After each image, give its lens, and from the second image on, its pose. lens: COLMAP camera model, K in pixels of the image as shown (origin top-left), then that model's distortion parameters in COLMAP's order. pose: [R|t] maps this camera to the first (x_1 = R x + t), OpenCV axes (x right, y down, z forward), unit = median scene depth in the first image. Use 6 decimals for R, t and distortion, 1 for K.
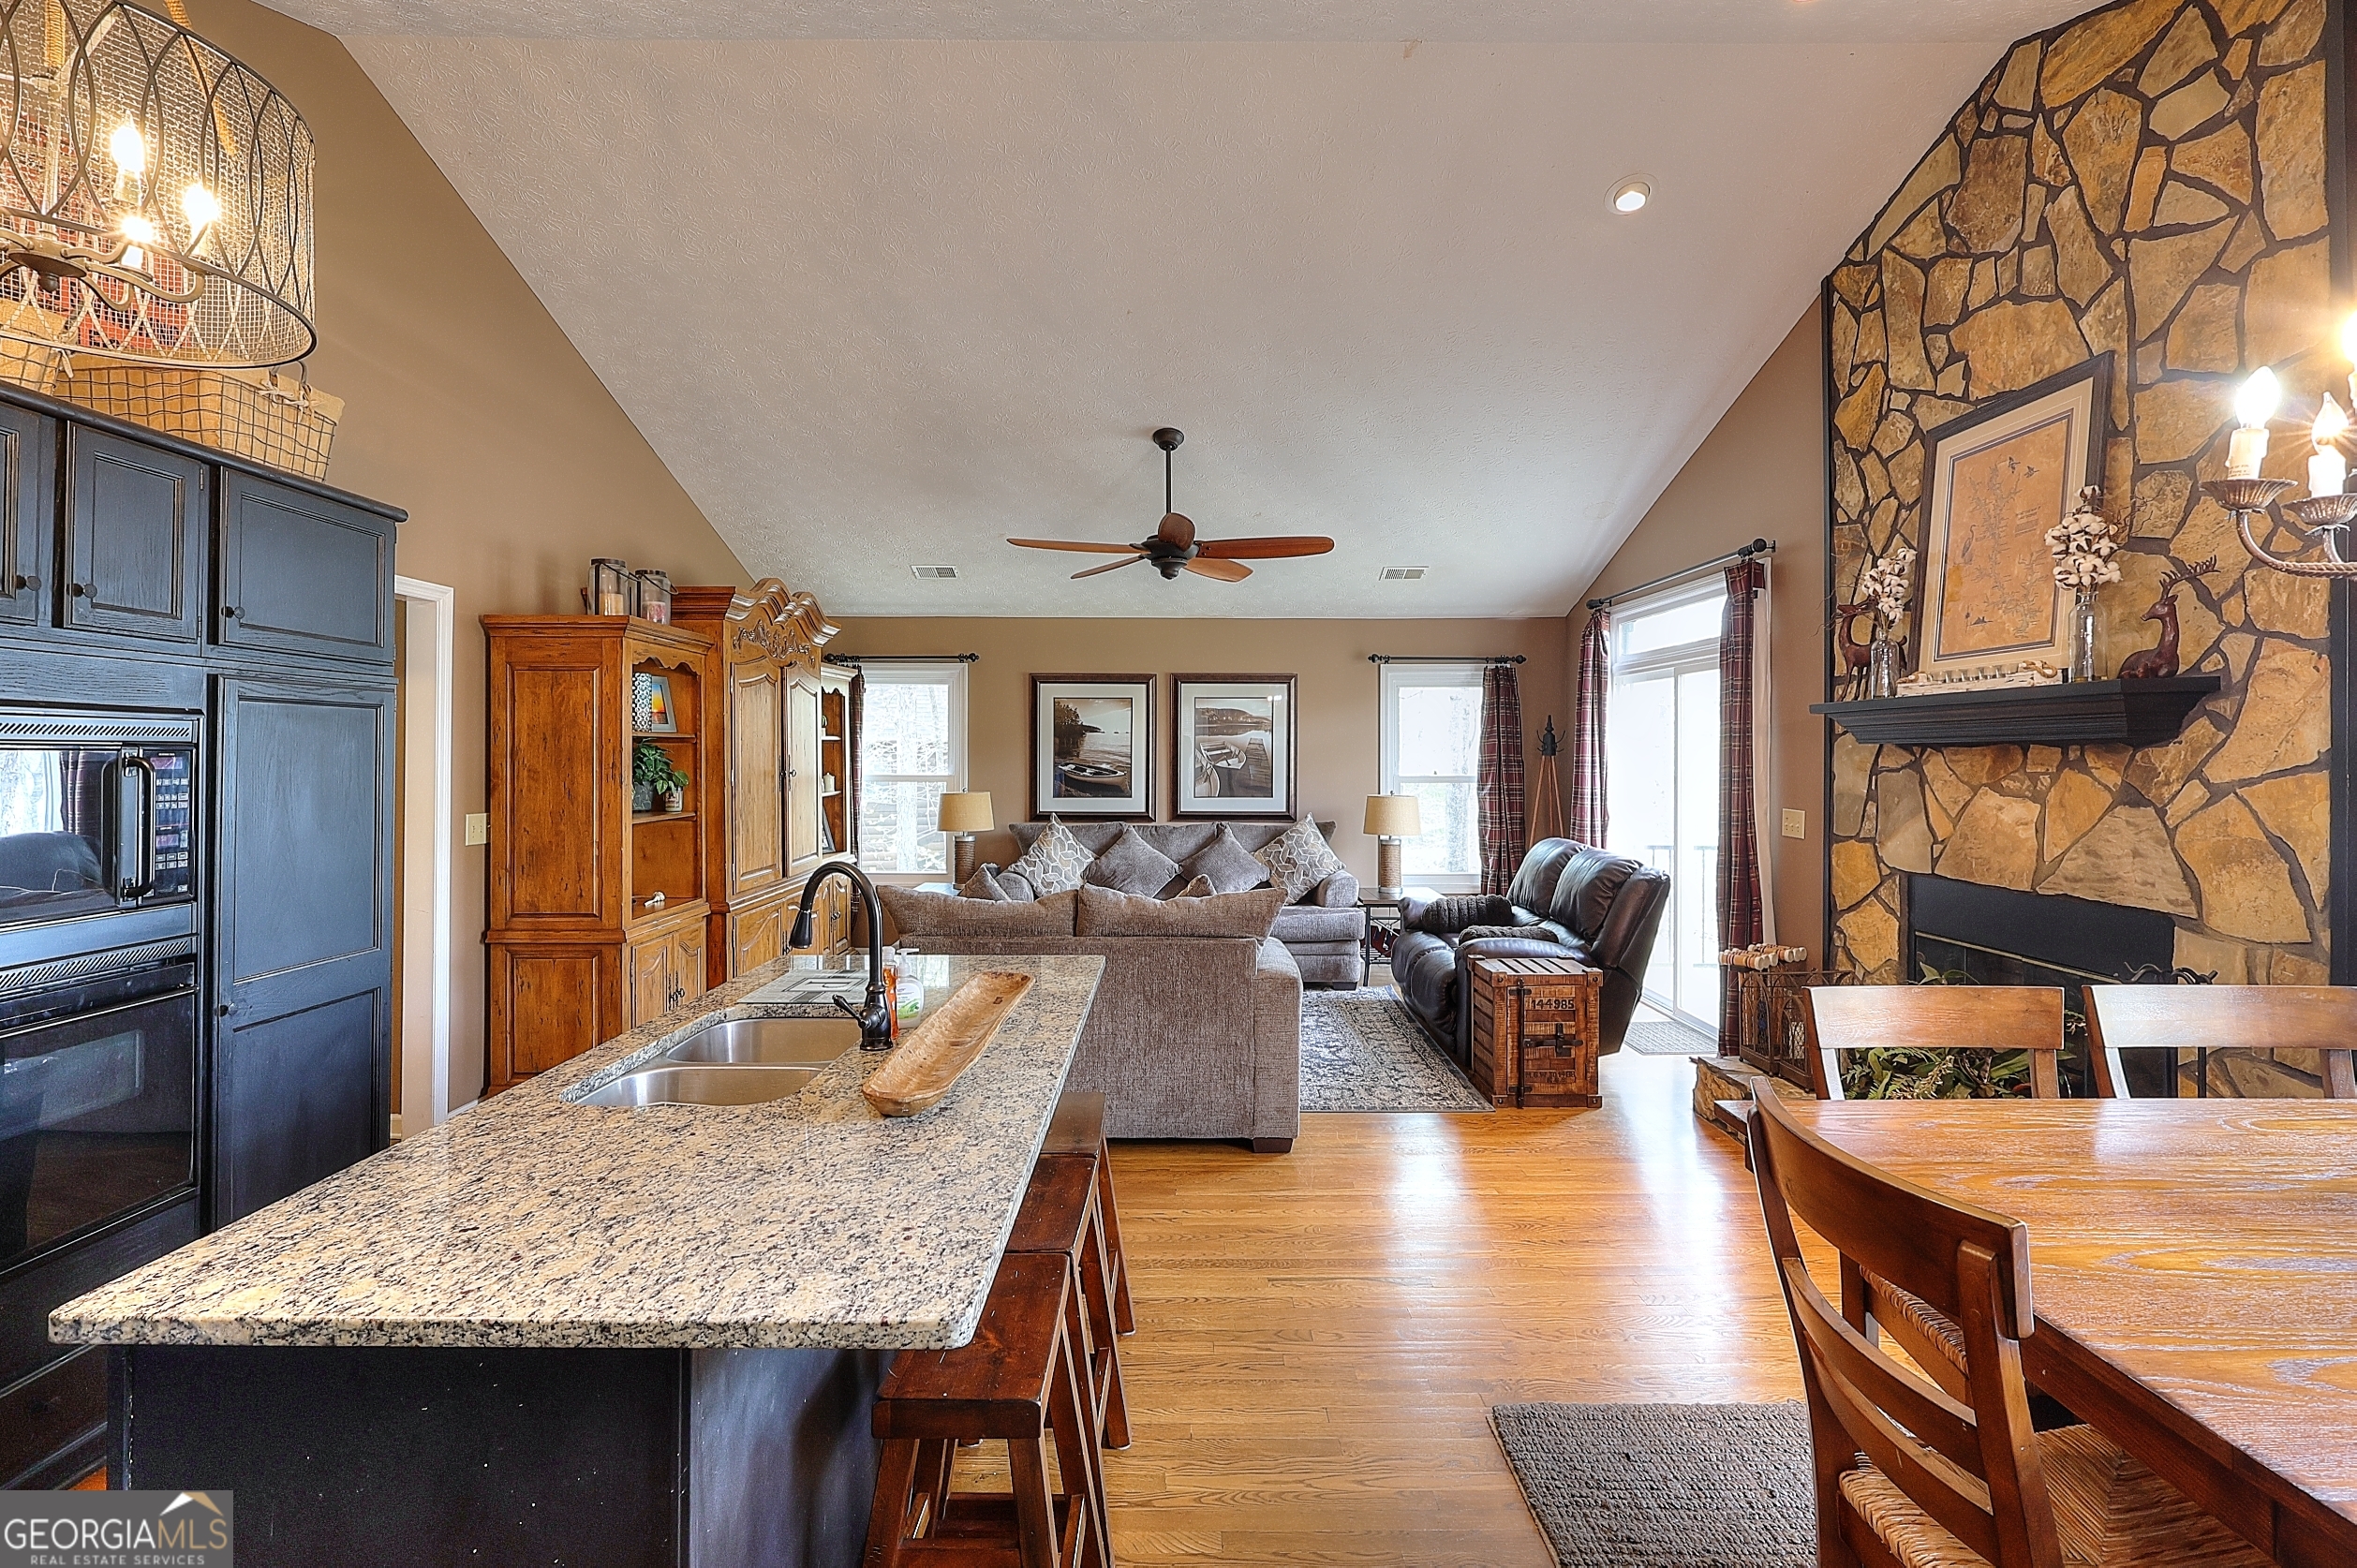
lens RADIAL K [[1093.6, 0, 1181.8], [0, 1093.6, 764.5], [0, 0, 1]] dist [-0.006952, 0.003796]
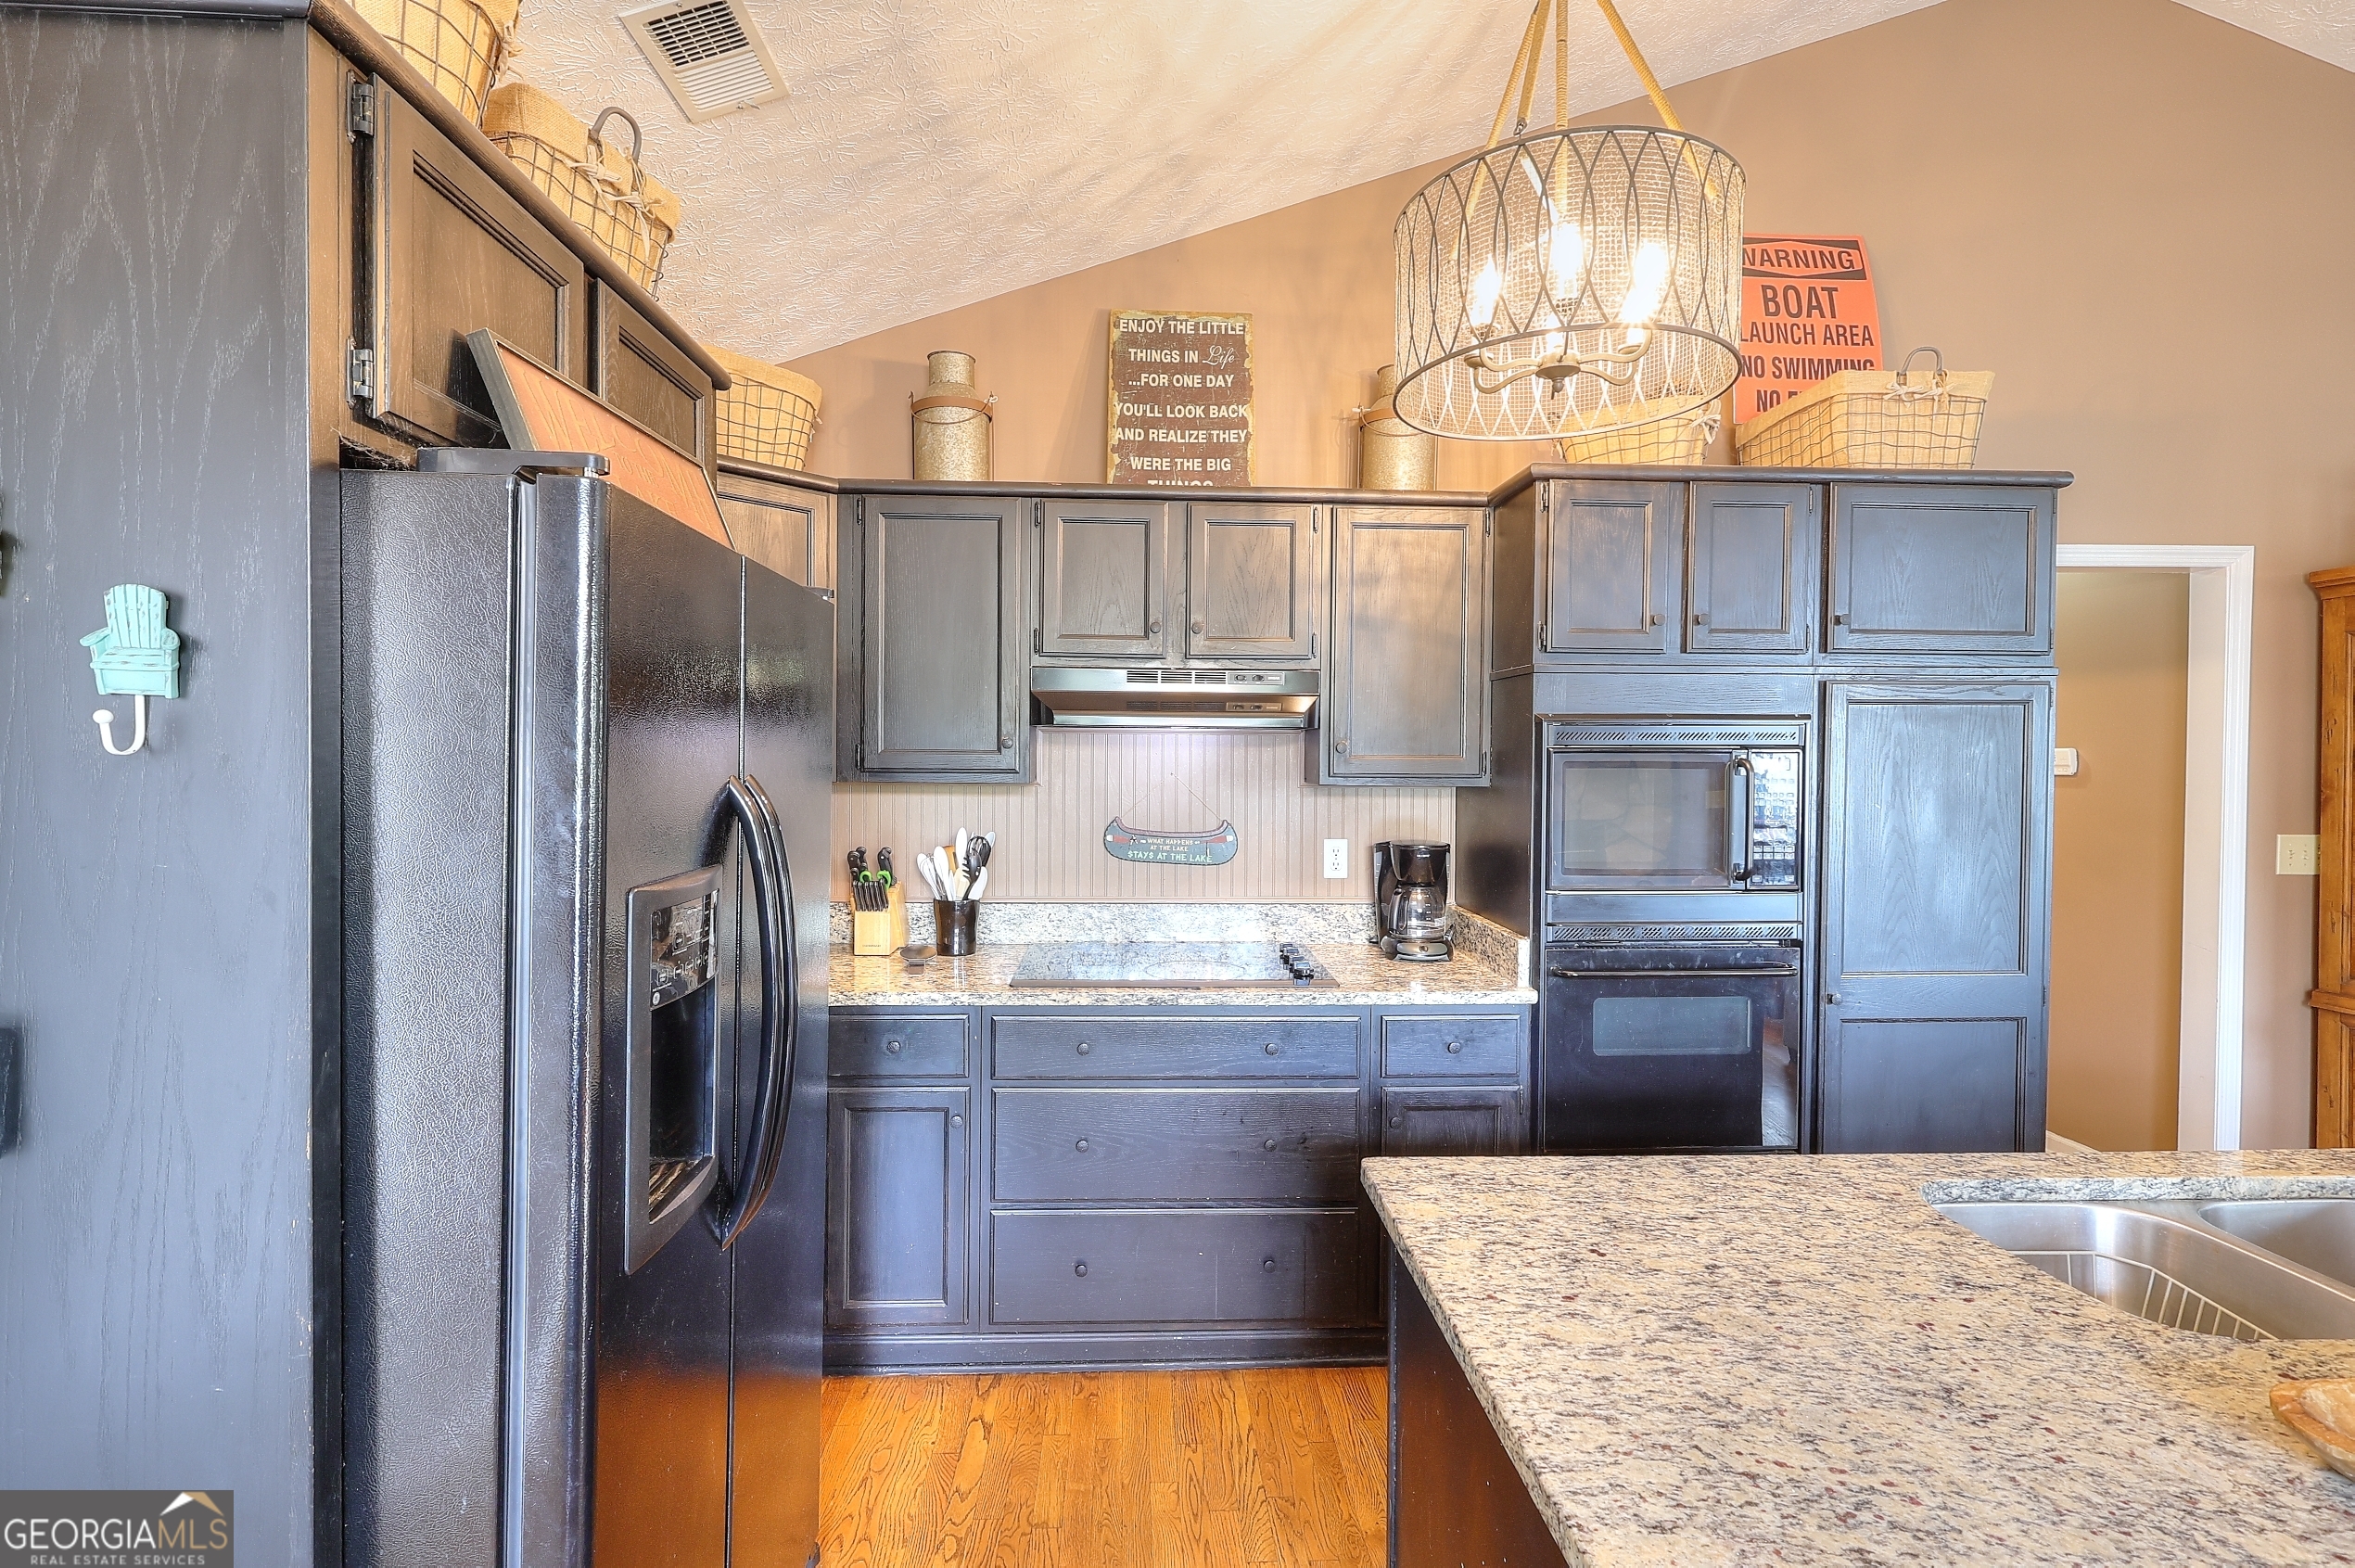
lens RADIAL K [[1086.8, 0, 1177.0], [0, 1086.8, 779.4], [0, 0, 1]] dist [-0.003845, 0.001088]
pose [[0.040742, 0.014231, -0.999068, 0.081206], [-0.008309, 0.999869, 0.013904, 0.002146], [0.999135, 0.007734, 0.040855, 0.182947]]
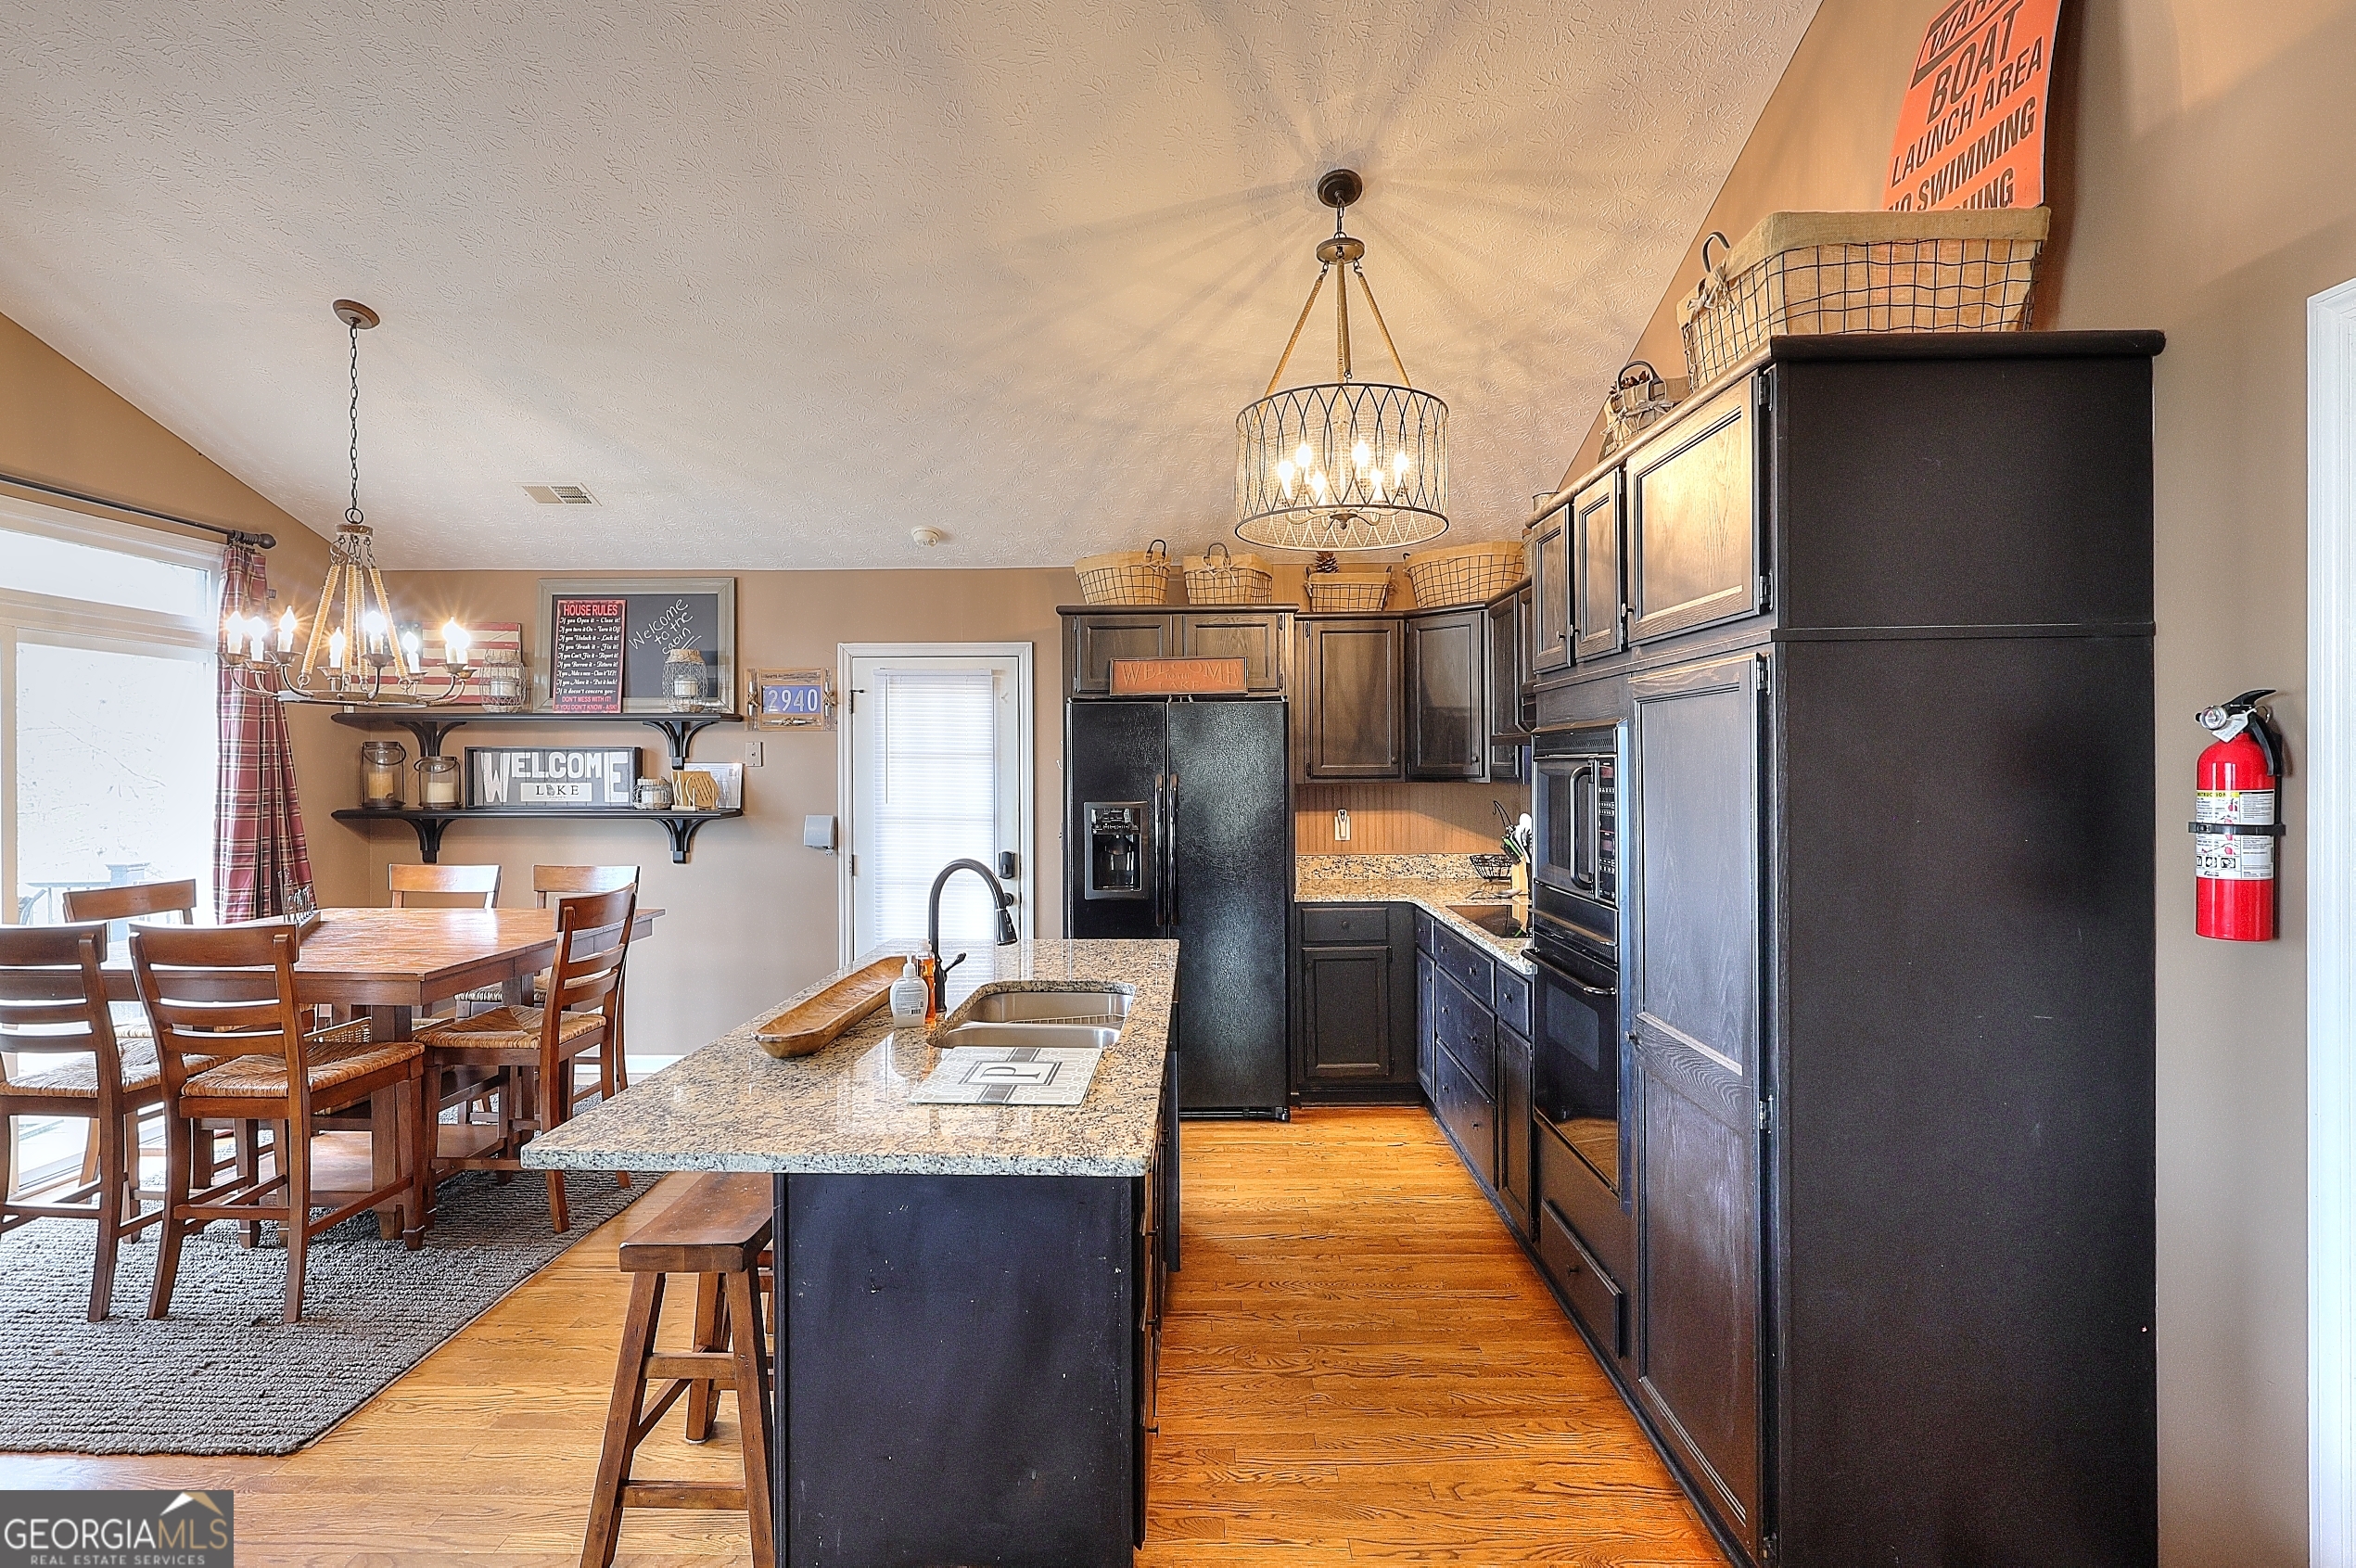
lens RADIAL K [[1138.0, 0, 1176.2], [0, 1138.0, 776.2], [0, 0, 1]] dist [0.001139, -0.000225]
pose [[-0.999736, 0.001099, 0.022943, -0.287603], [0.001383, 0.999923, 0.012350, -0.006334], [-0.022928, 0.012378, -0.999660, 1.118523]]
